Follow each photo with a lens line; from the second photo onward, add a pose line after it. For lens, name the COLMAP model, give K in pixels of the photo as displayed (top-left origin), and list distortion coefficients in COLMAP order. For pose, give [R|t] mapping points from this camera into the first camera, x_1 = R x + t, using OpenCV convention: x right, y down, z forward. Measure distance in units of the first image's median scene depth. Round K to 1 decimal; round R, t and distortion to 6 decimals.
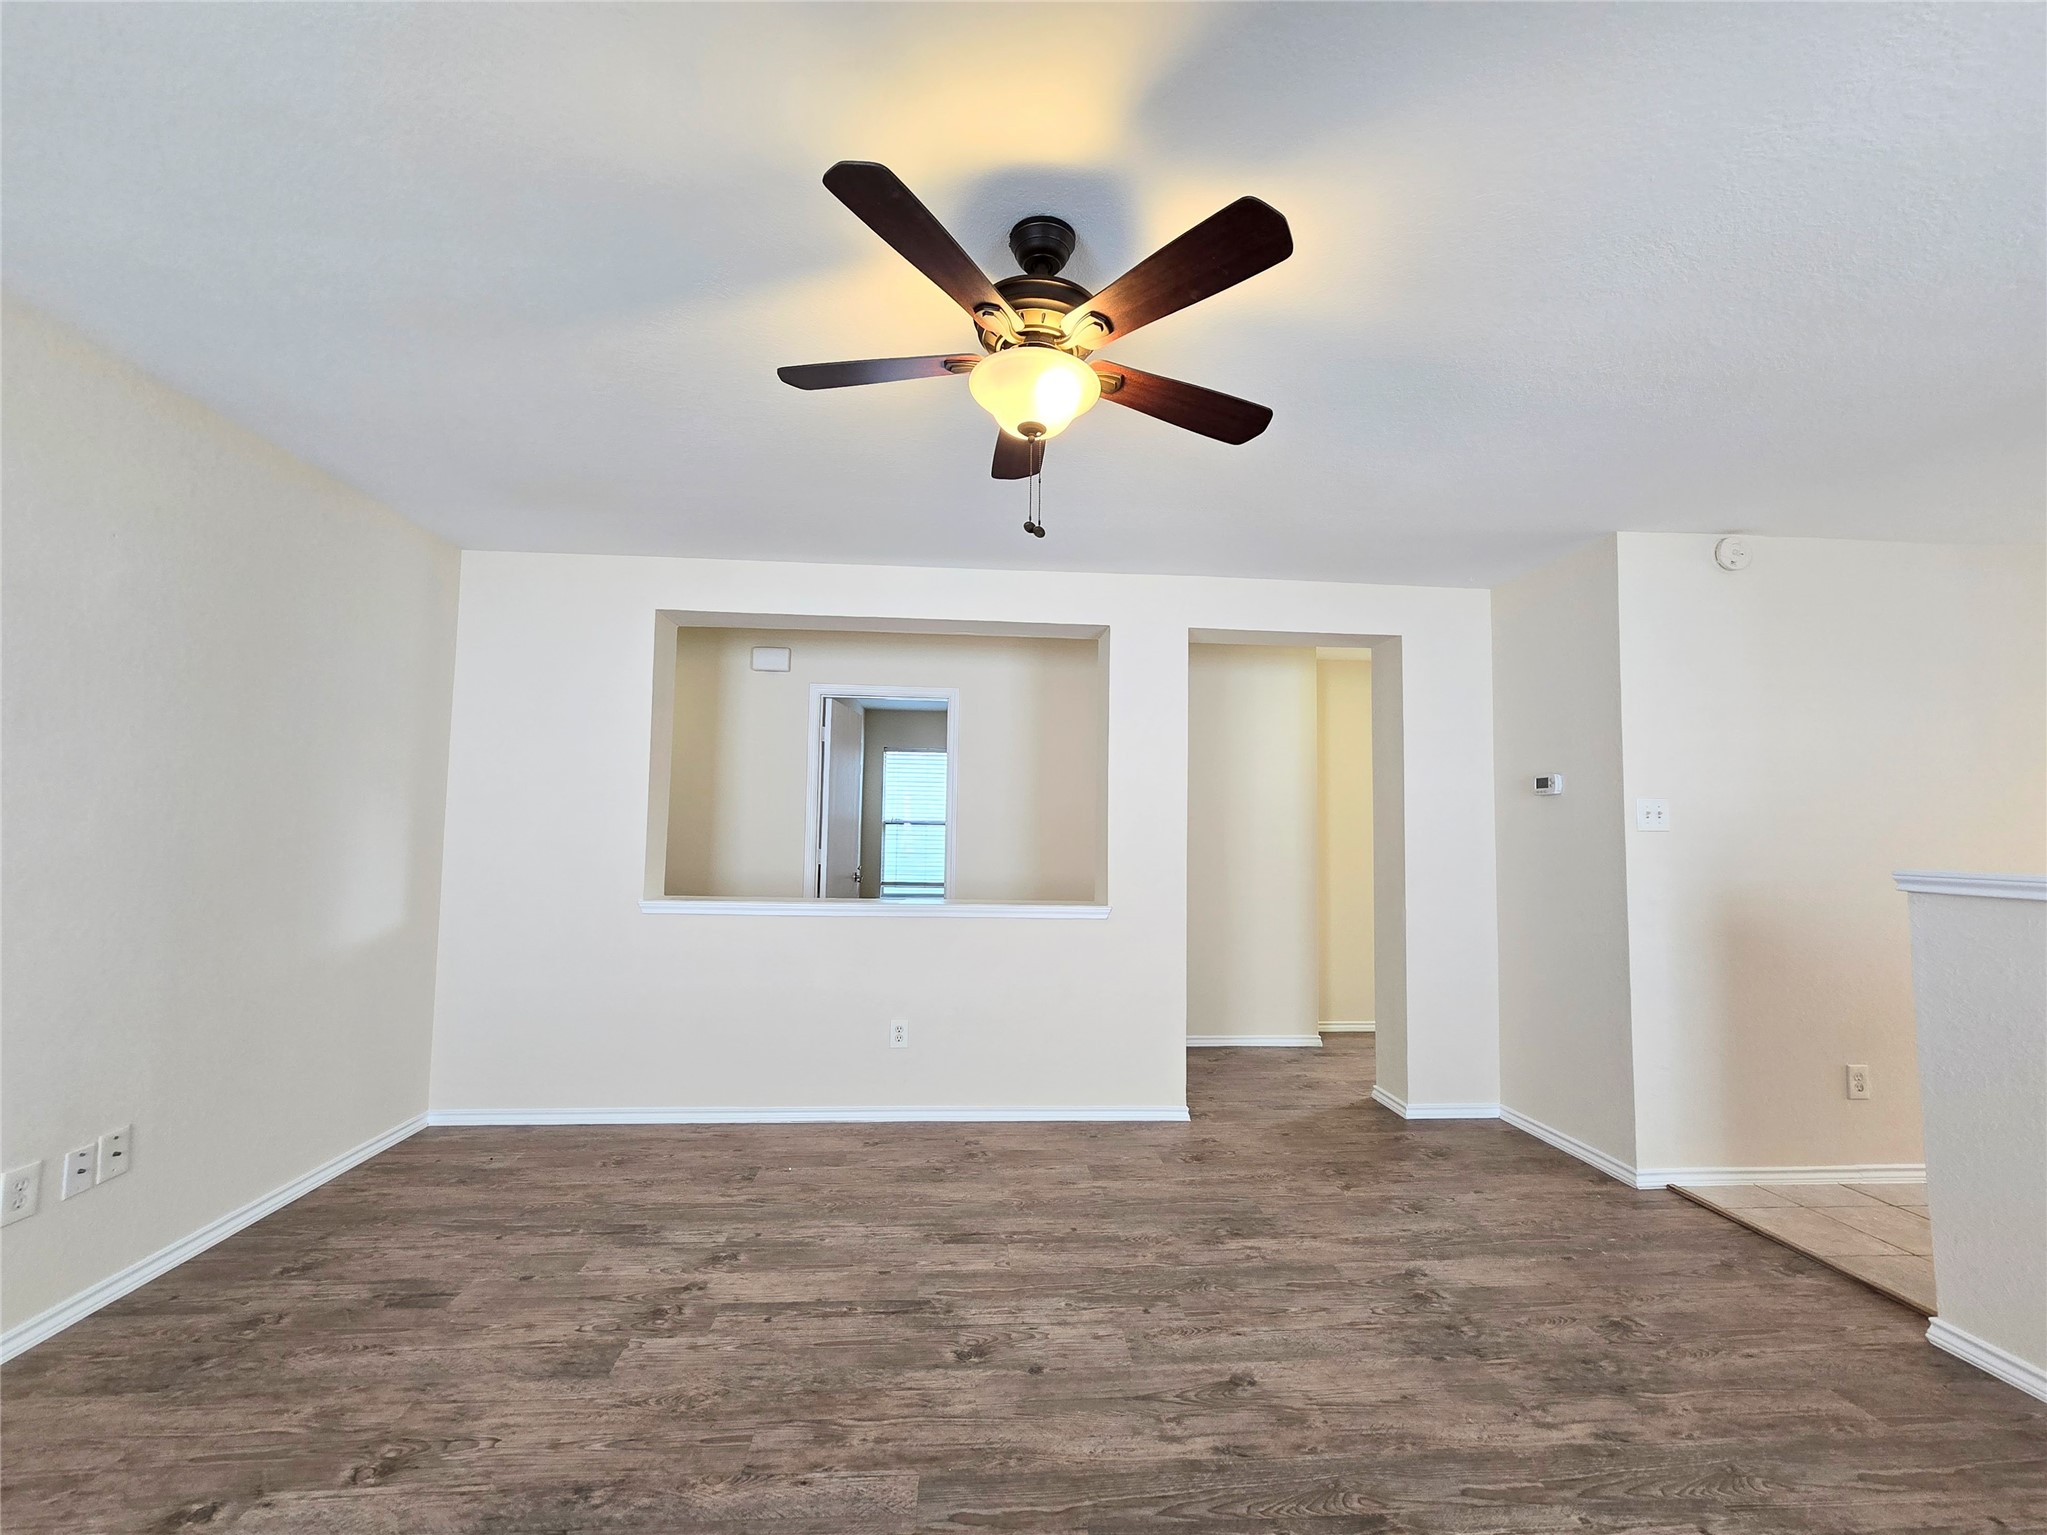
lens RADIAL K [[842.7, 0, 1018.0], [0, 842.7, 772.6], [0, 0, 1]] dist [-0.001967, 0.000843]
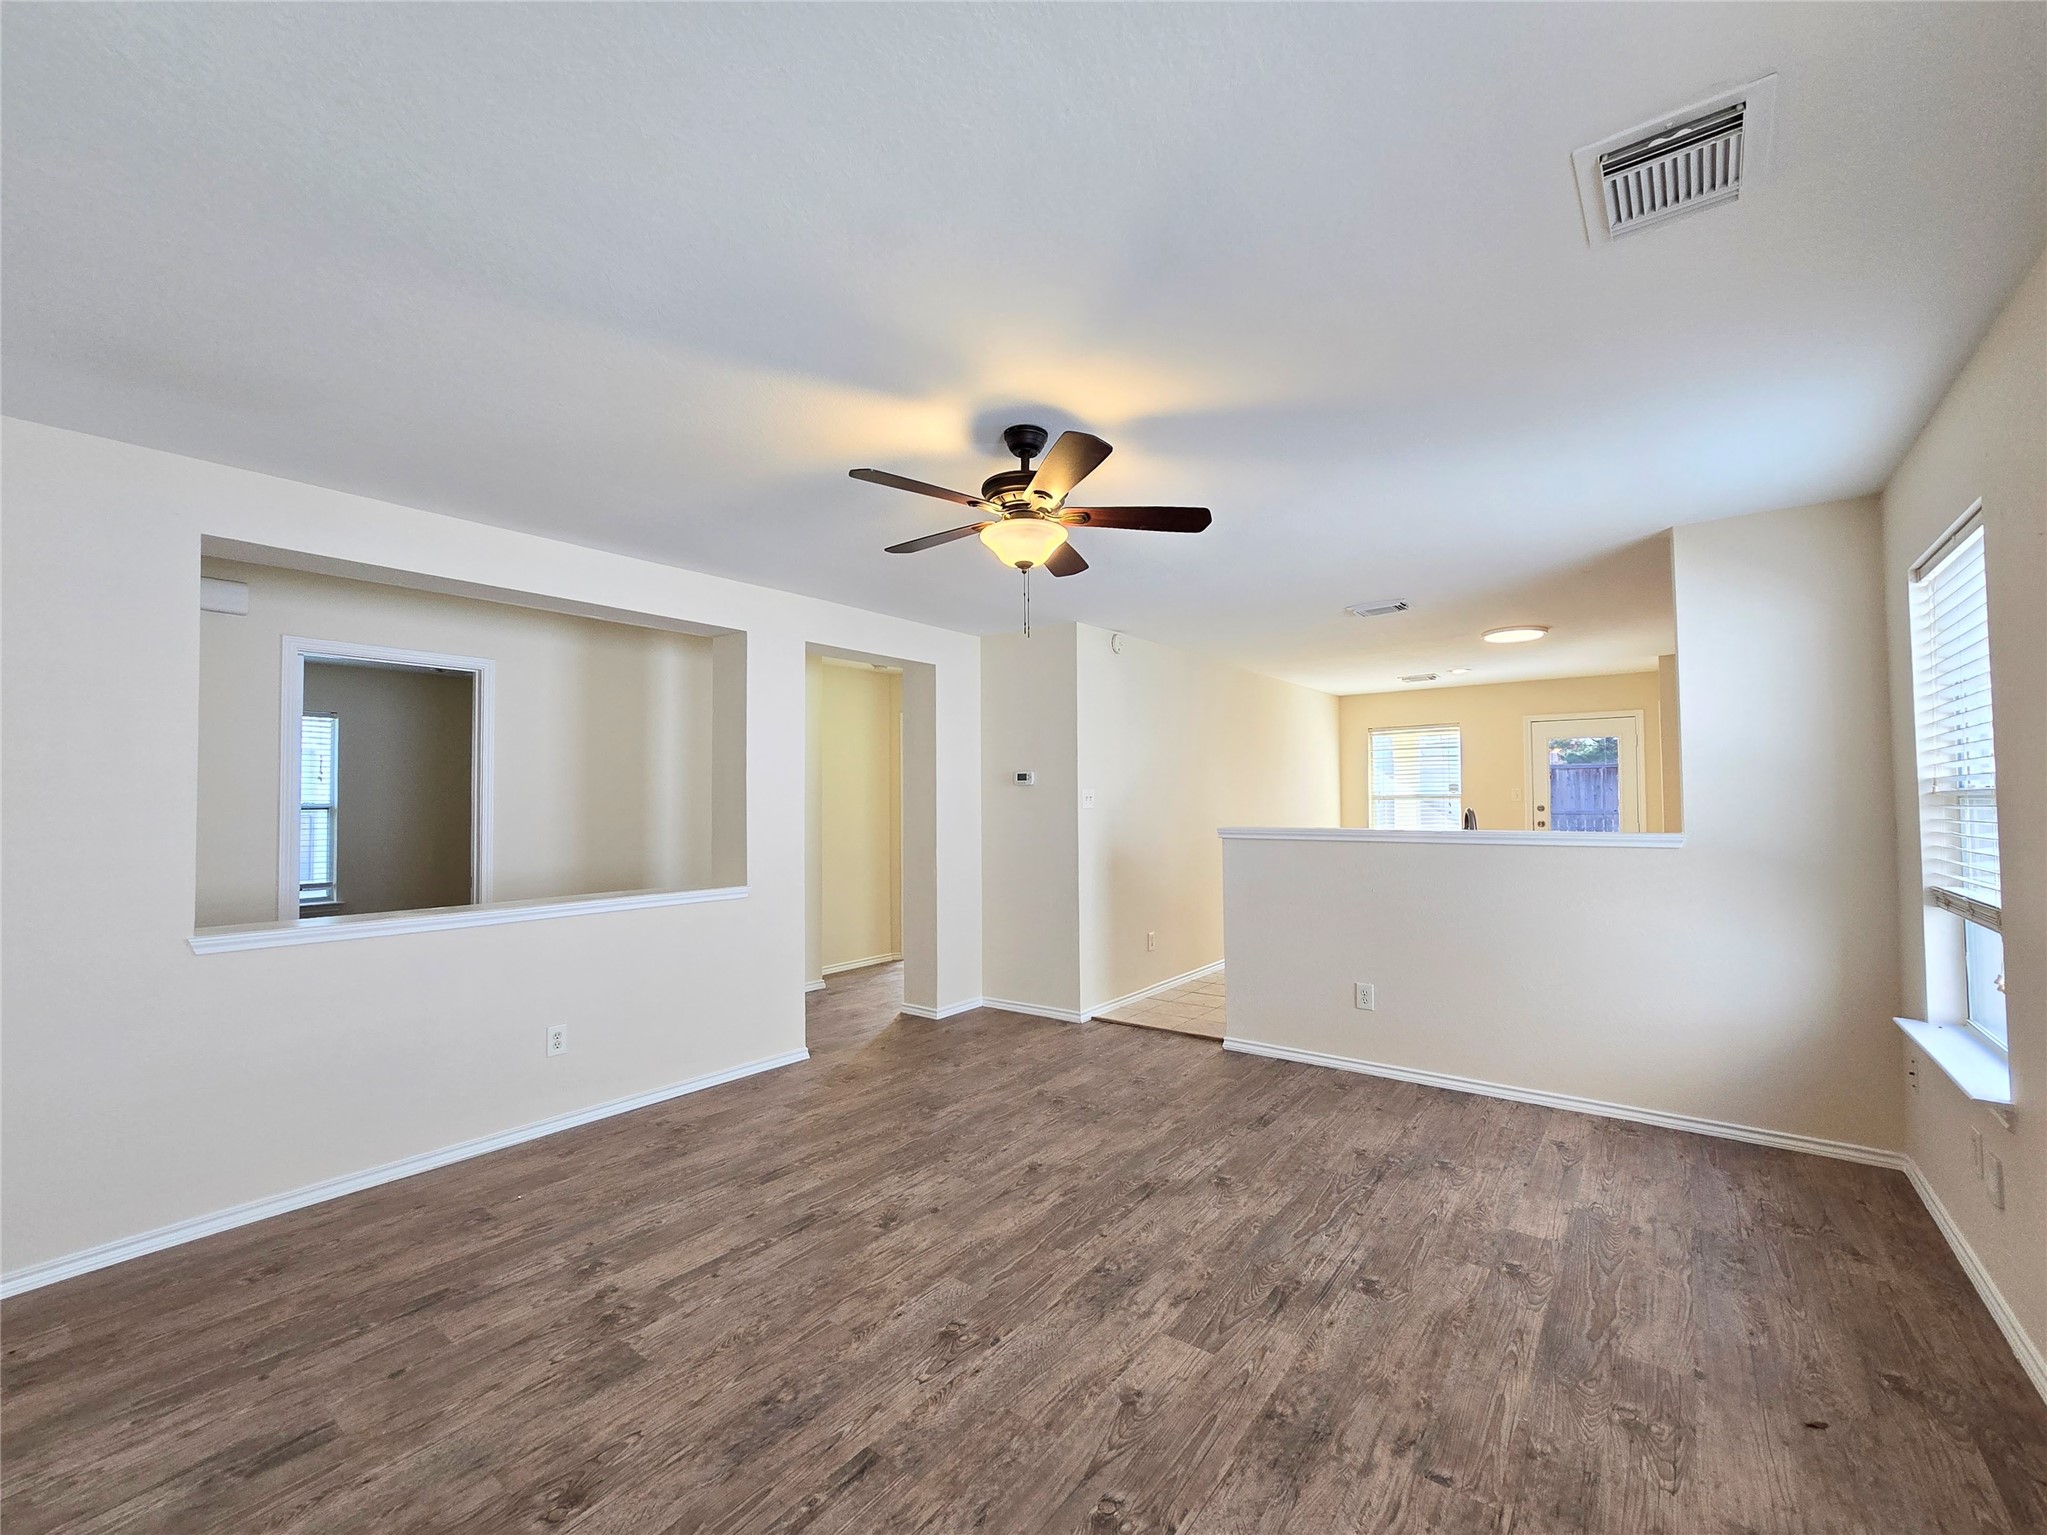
lens RADIAL K [[854.5, 0, 1013.6], [0, 854.5, 774.4], [0, 0, 1]] dist [-0.002499, 0.000990]
pose [[0.669915, 0.002773, 0.742433, -0.749402], [-0.033989, 0.999059, 0.026938, -0.047158], [-0.741659, -0.043281, 0.669379, -0.015068]]
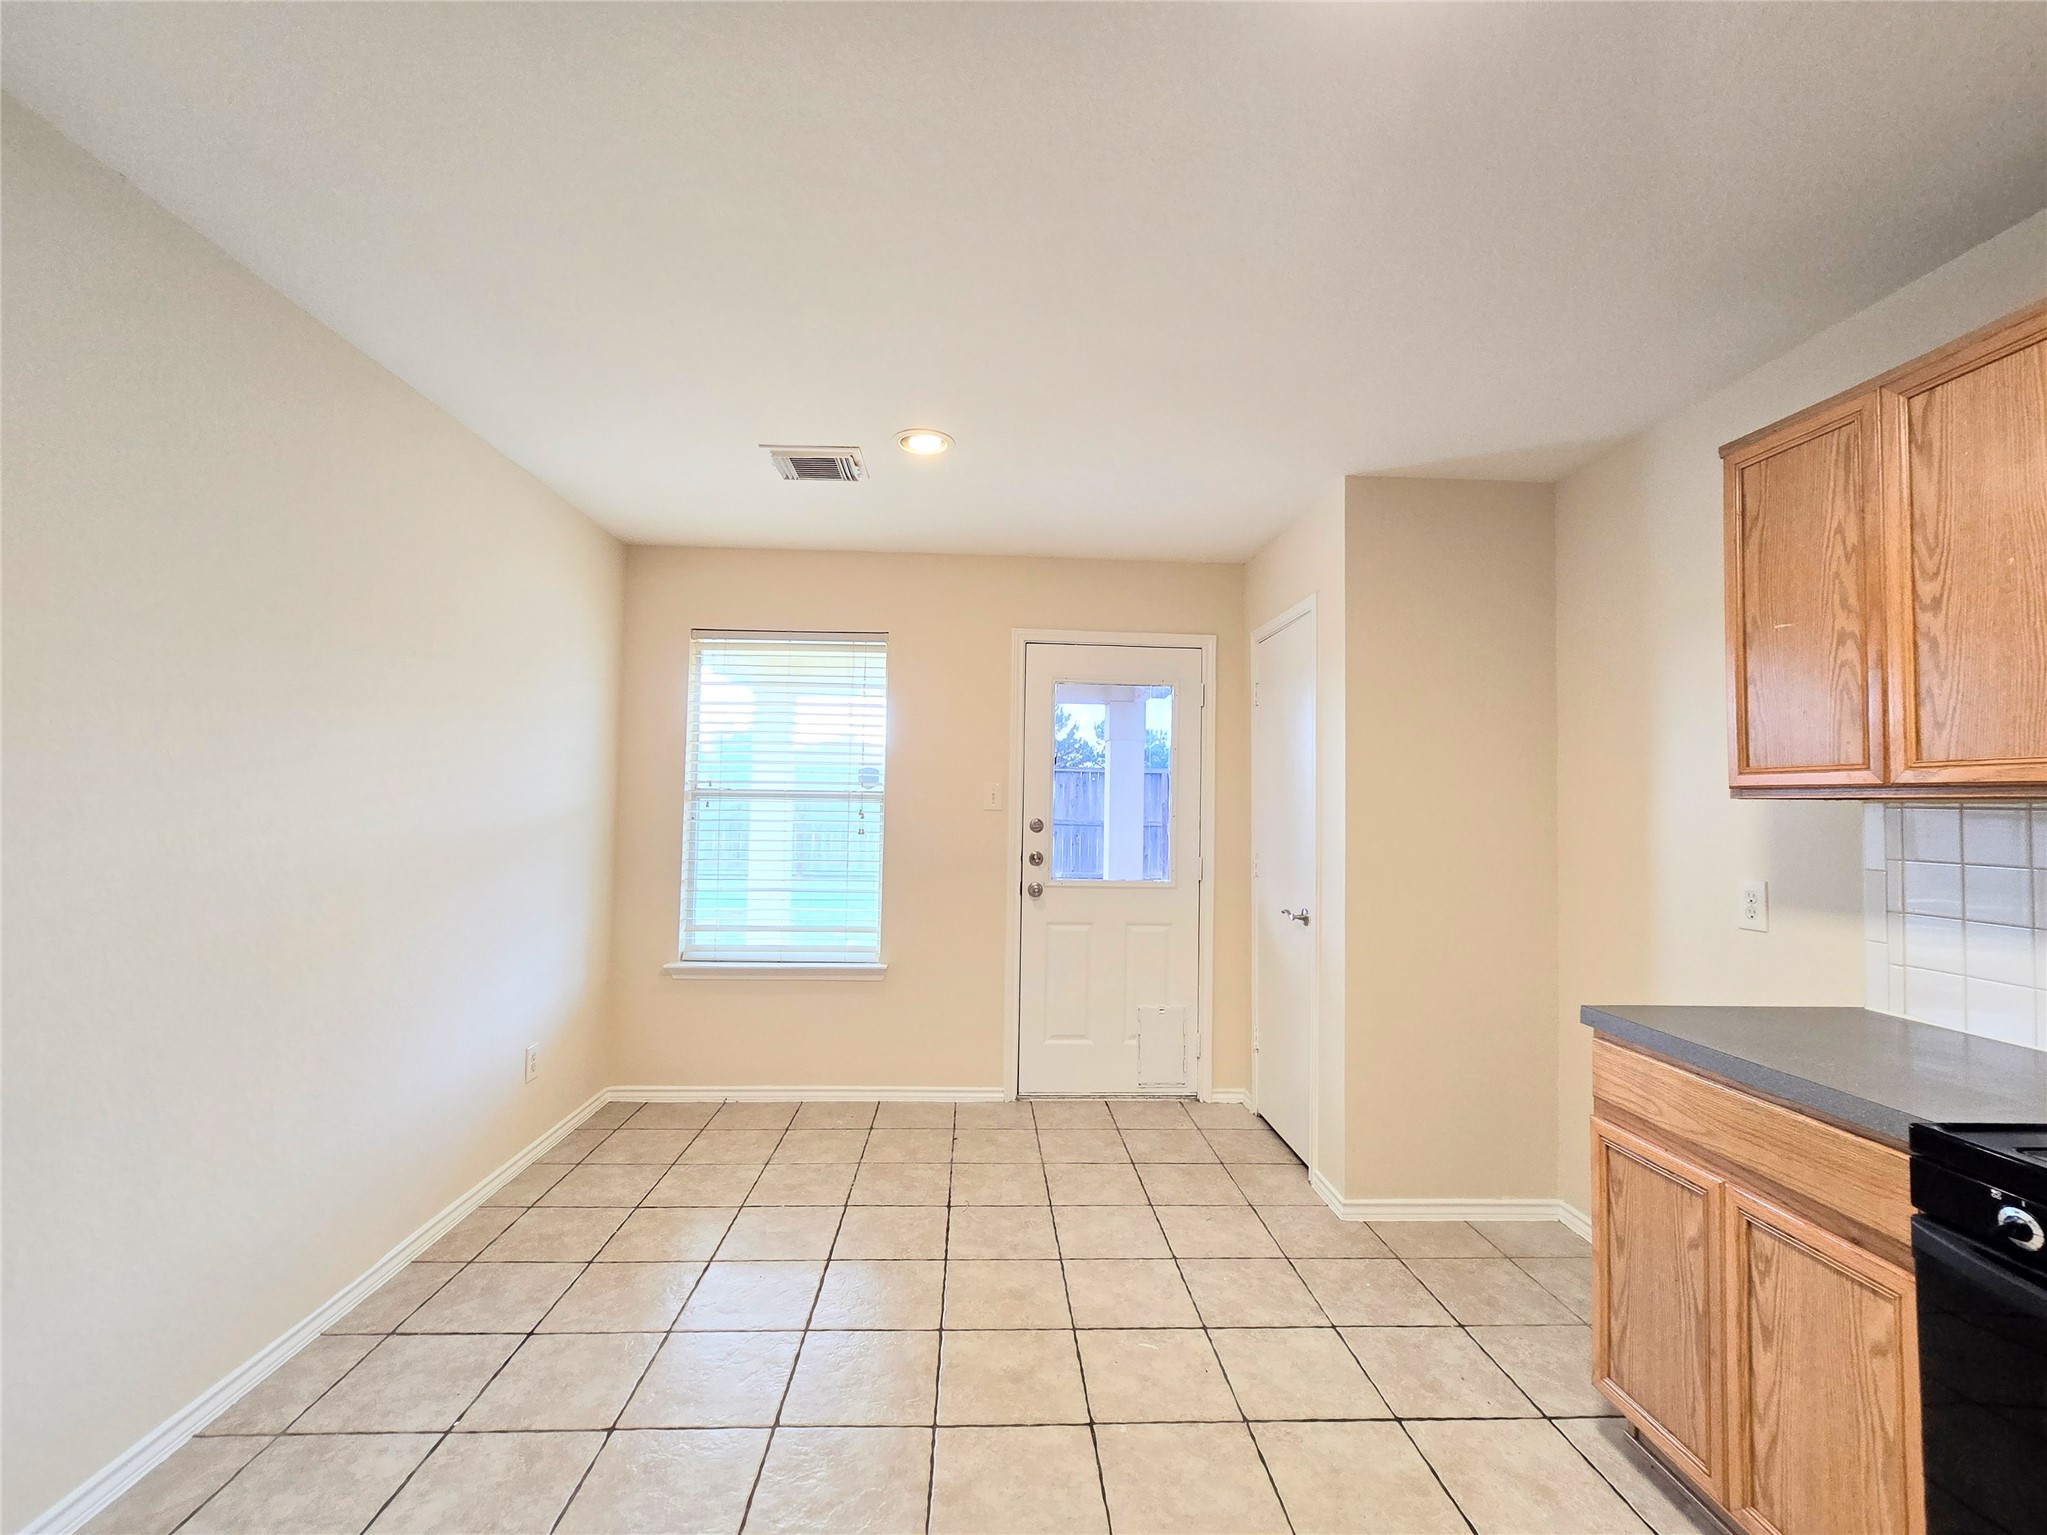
lens RADIAL K [[863.8, 0, 1017.1], [0, 863.8, 773.7], [0, 0, 1]] dist [-0.000491, 0.000469]
pose [[0.026332, 0.022257, 0.999405, 1.467499], [-0.088800, 0.995852, -0.019838, 0.042314], [-0.995701, -0.088225, 0.028199, 0.667139]]
